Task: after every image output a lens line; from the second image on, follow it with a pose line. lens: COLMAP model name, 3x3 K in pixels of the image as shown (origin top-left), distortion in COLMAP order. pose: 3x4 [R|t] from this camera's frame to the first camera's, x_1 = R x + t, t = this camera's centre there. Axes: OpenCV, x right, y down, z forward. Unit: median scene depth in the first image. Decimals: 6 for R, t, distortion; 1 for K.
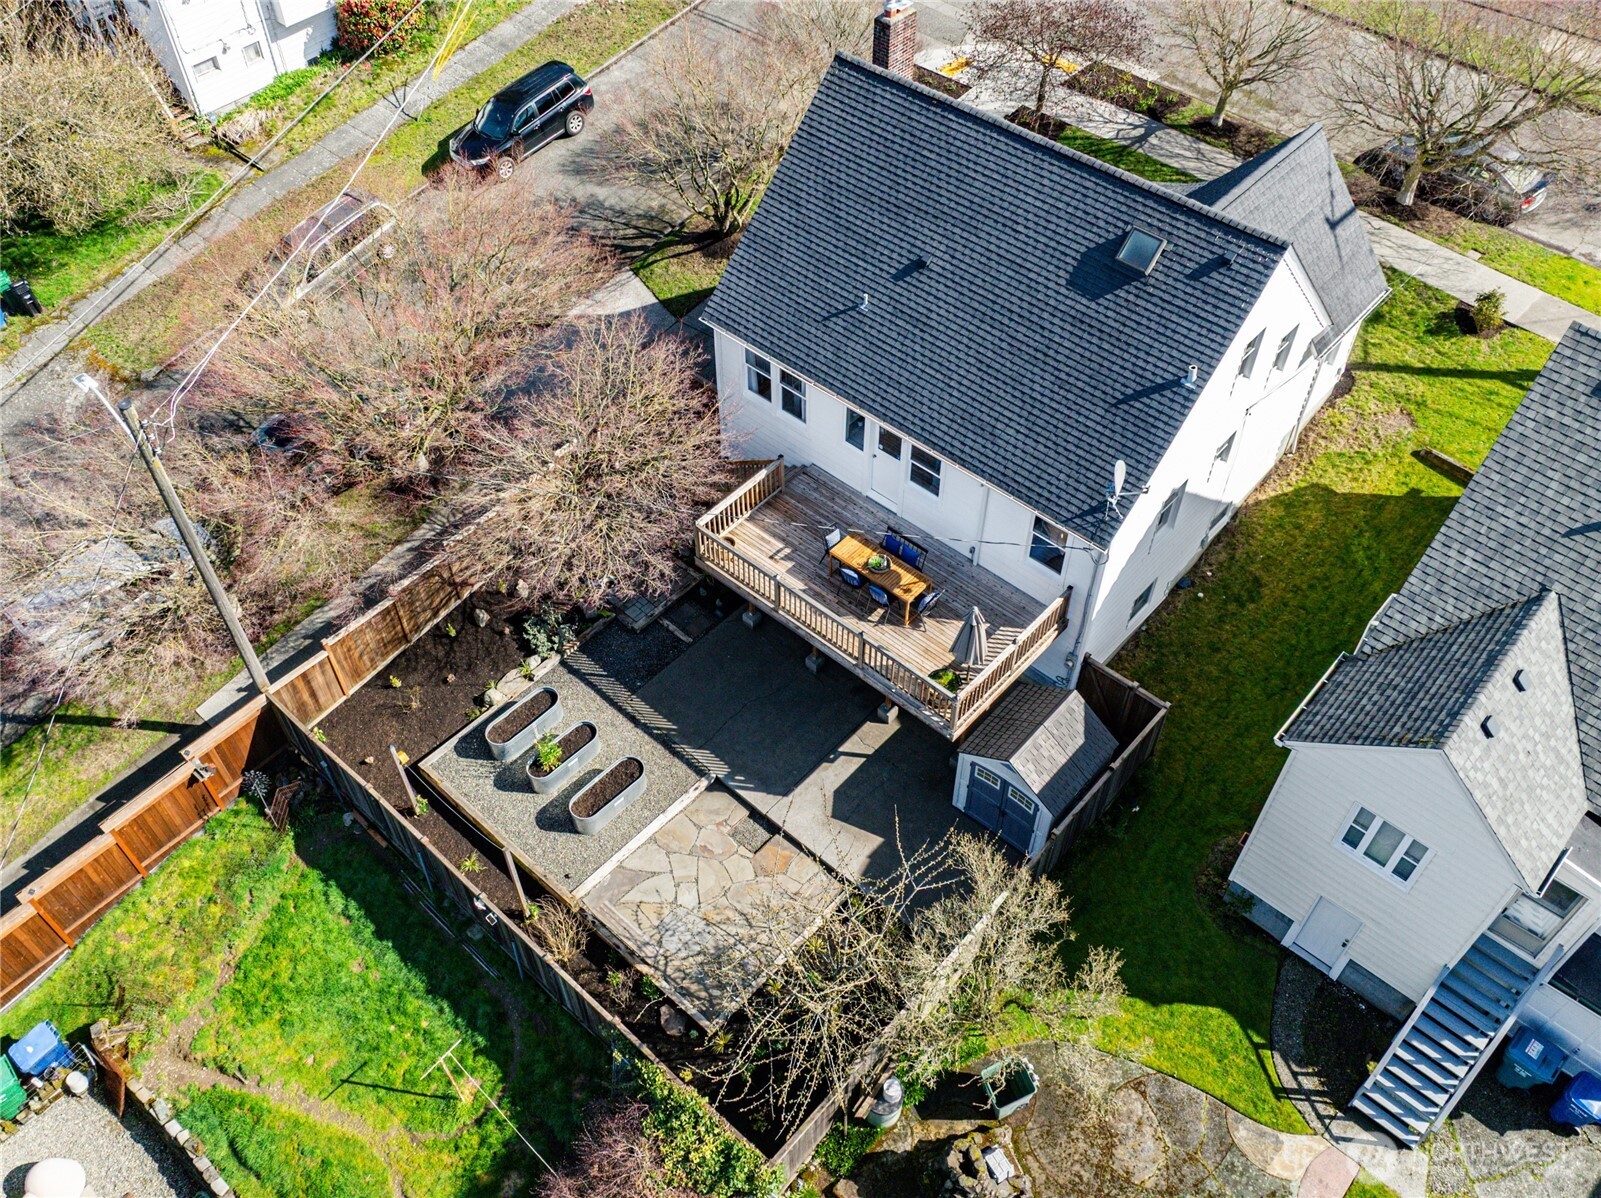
lens RADIAL K [[1348.7, 0, 792.2], [0, 1348.7, 597.7], [0, 0, 1]] dist [-0.032389, 0.011320]
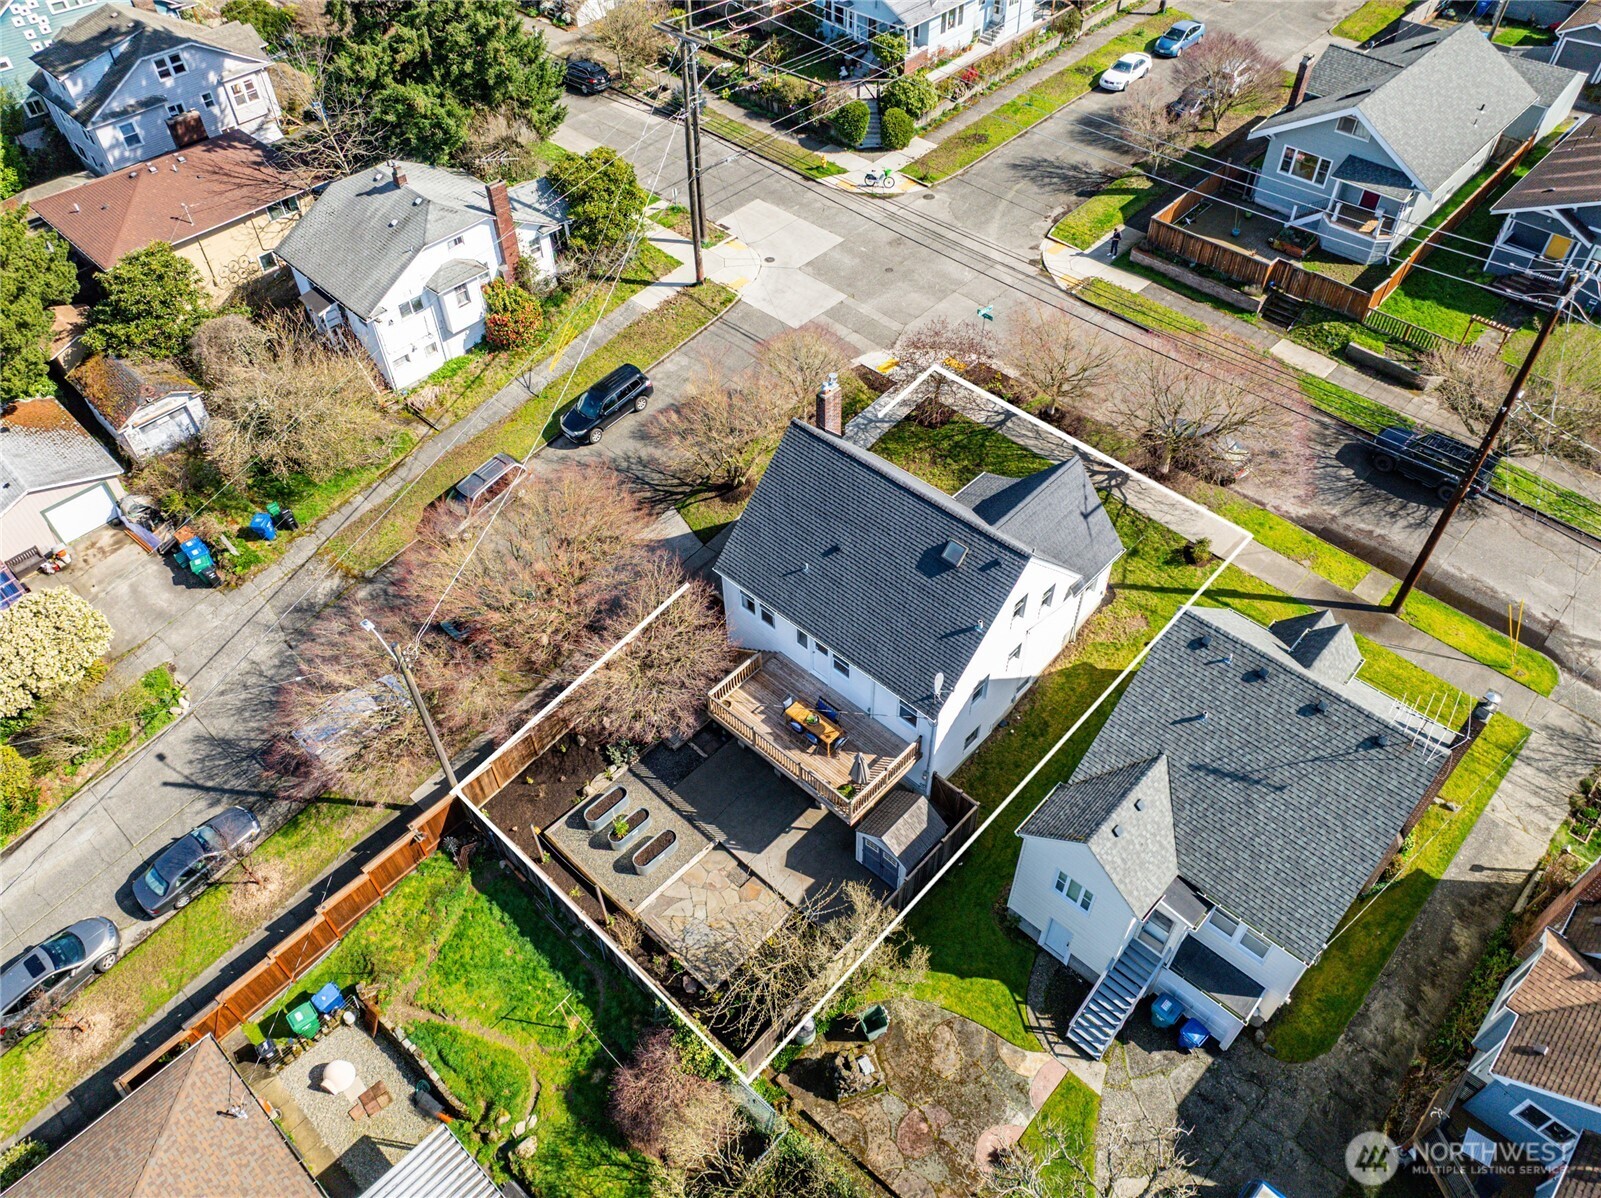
lens RADIAL K [[1140.7, 0, 812.5], [0, 1140.7, 598.8], [0, 0, 1]] dist [-0.018079, -0.008584]
pose [[0.999942, 0.005914, -0.008969, 0.075362], [-0.006212, 0.999416, -0.033587, -0.129884], [0.008765, 0.033641, 0.999396, -0.464444]]
